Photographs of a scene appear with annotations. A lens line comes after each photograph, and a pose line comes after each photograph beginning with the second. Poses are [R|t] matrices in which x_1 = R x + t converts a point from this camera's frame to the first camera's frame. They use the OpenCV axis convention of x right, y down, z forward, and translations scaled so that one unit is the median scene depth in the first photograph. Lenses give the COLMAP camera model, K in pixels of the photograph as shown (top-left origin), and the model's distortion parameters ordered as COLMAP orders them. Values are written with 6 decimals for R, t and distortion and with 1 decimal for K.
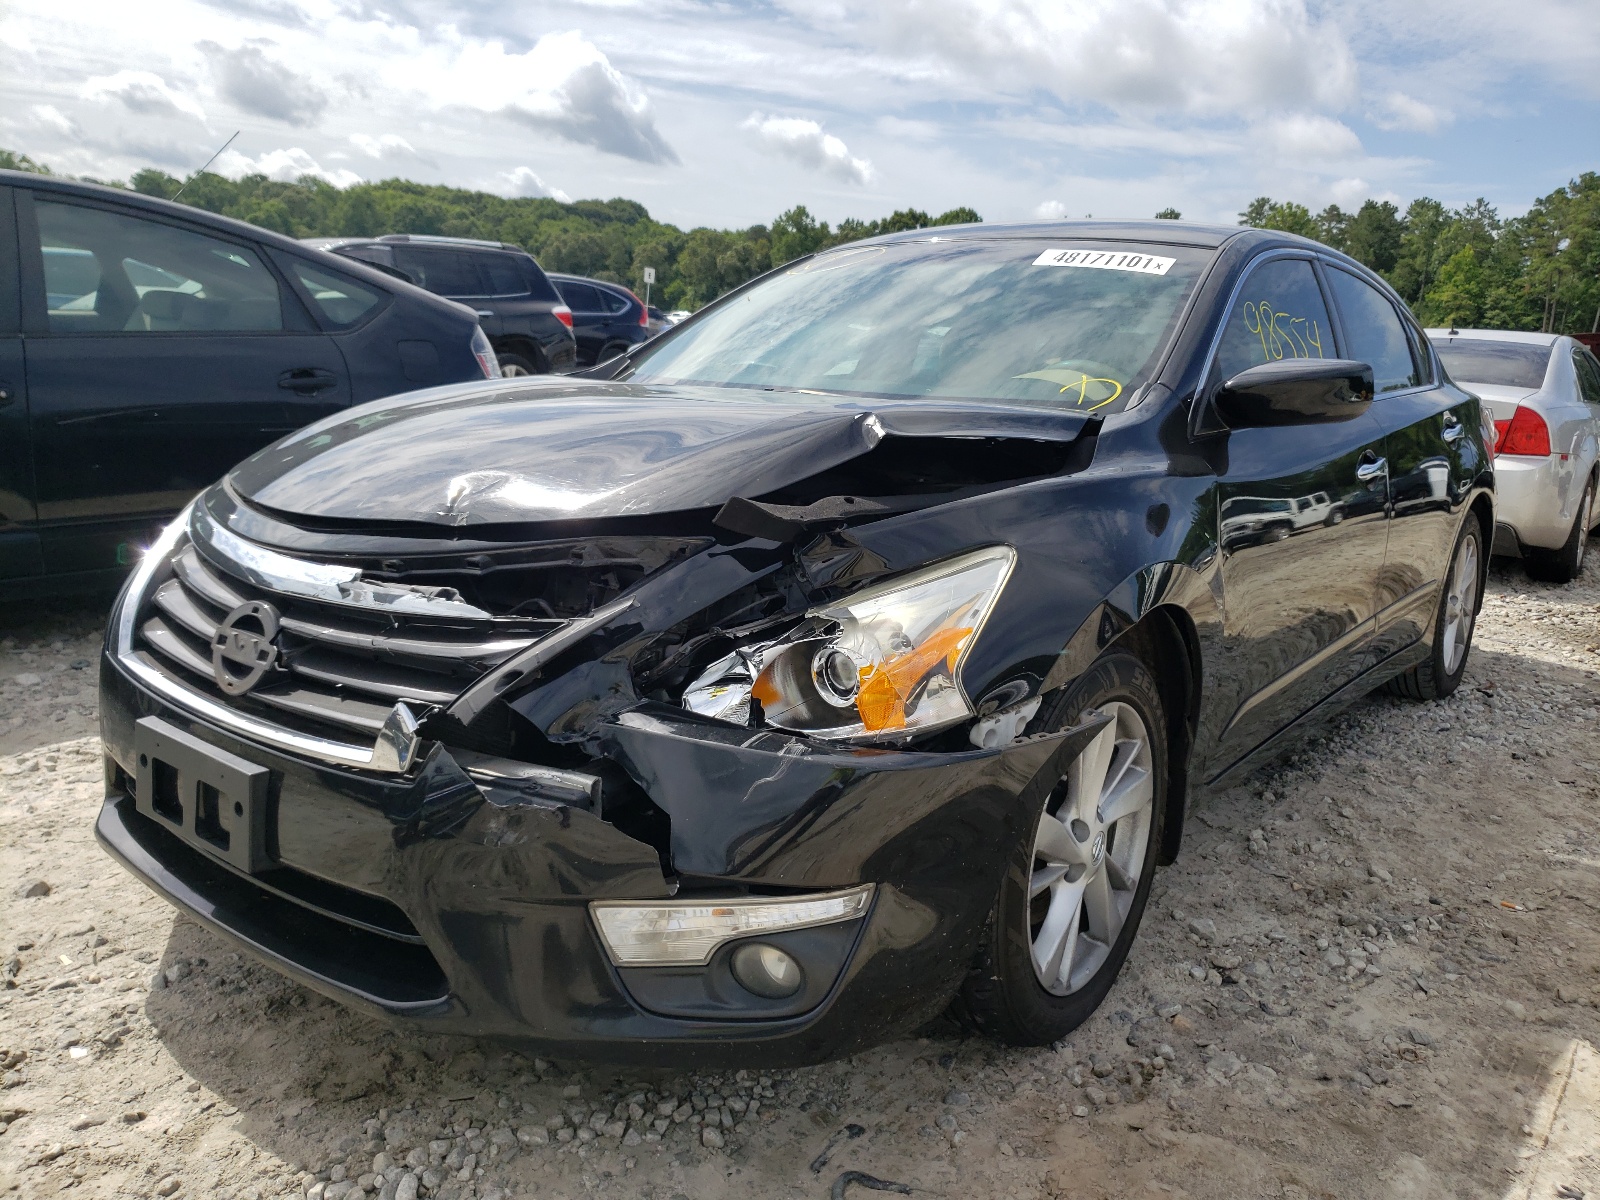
lens RADIAL K [[1219.8, 0, 813.1], [0, 1219.8, 600.7], [0, 0, 1]] dist [0.005243, 0.024761]
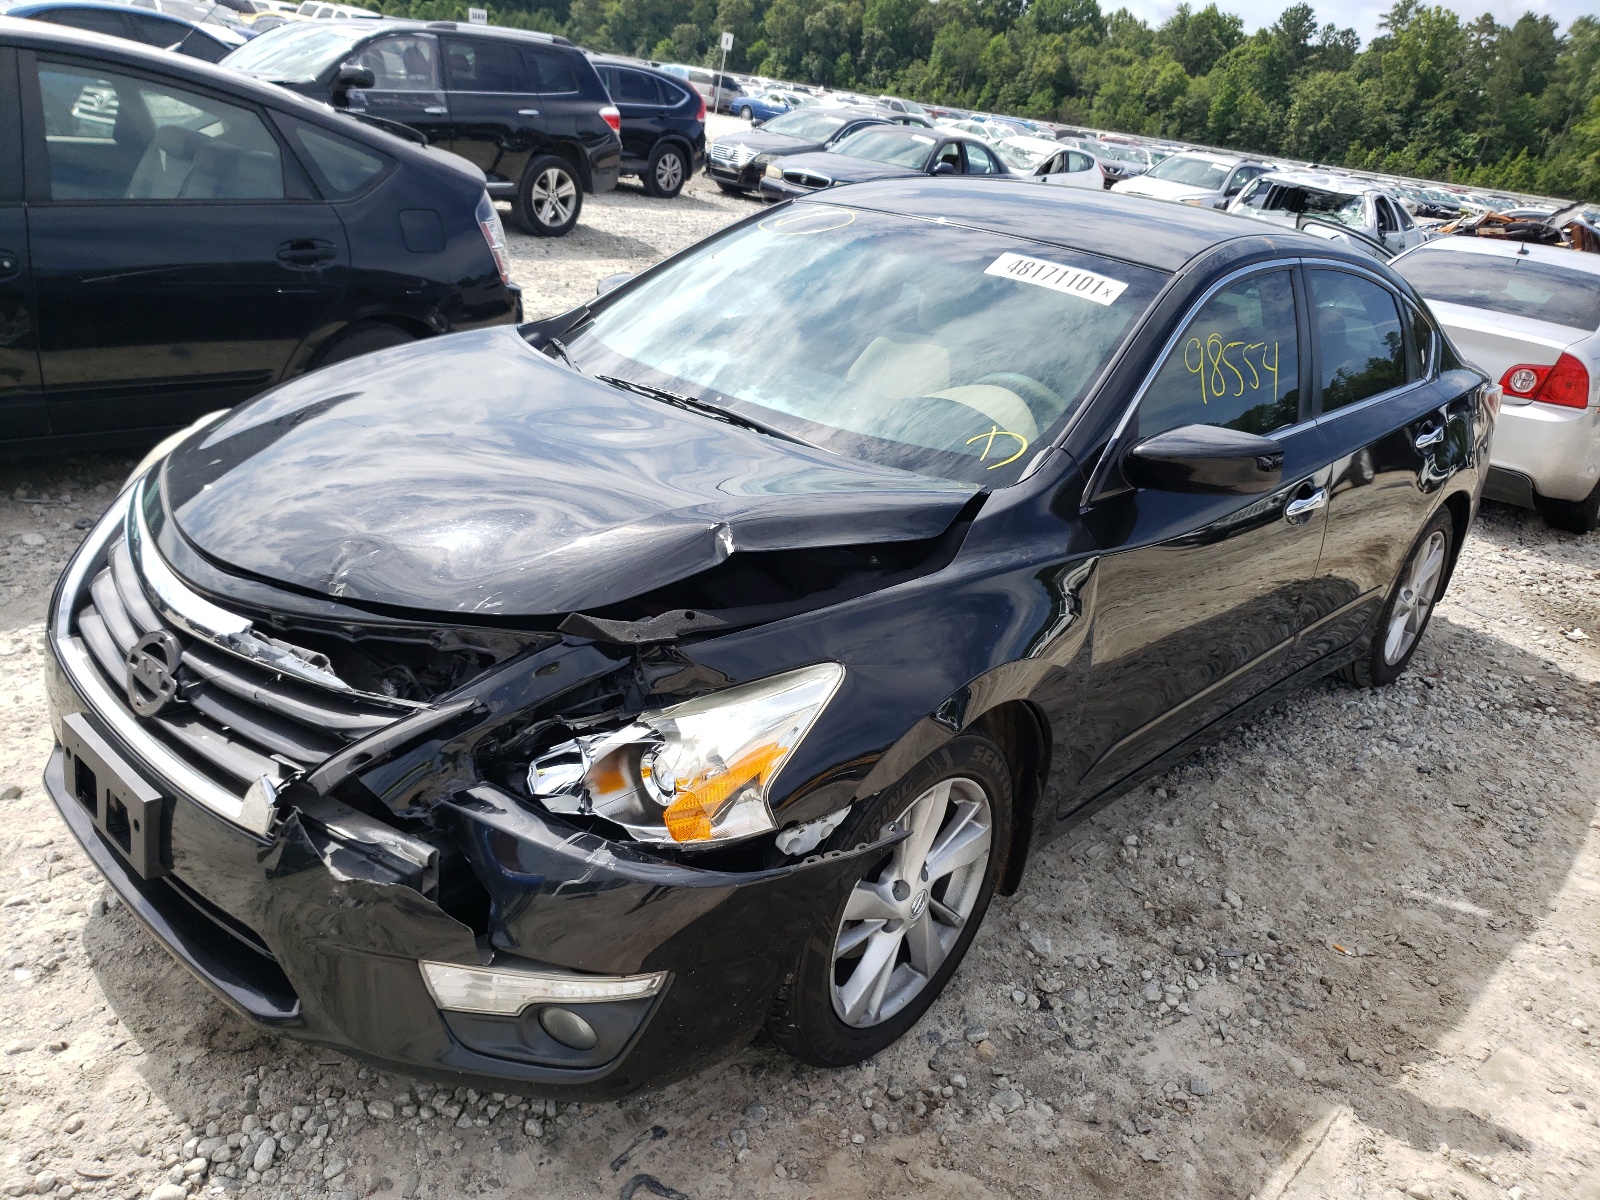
lens RADIAL K [[1219.8, 0, 787.8], [0, 1219.8, 597.7], [0, 0, 1]] dist [0.005243, 0.024761]
pose [[0.992832, 0.107687, -0.051843, 0.145191], [-0.097083, 0.979648, 0.175683, -0.252022], [0.069706, -0.169390, 0.983081, -0.041667]]
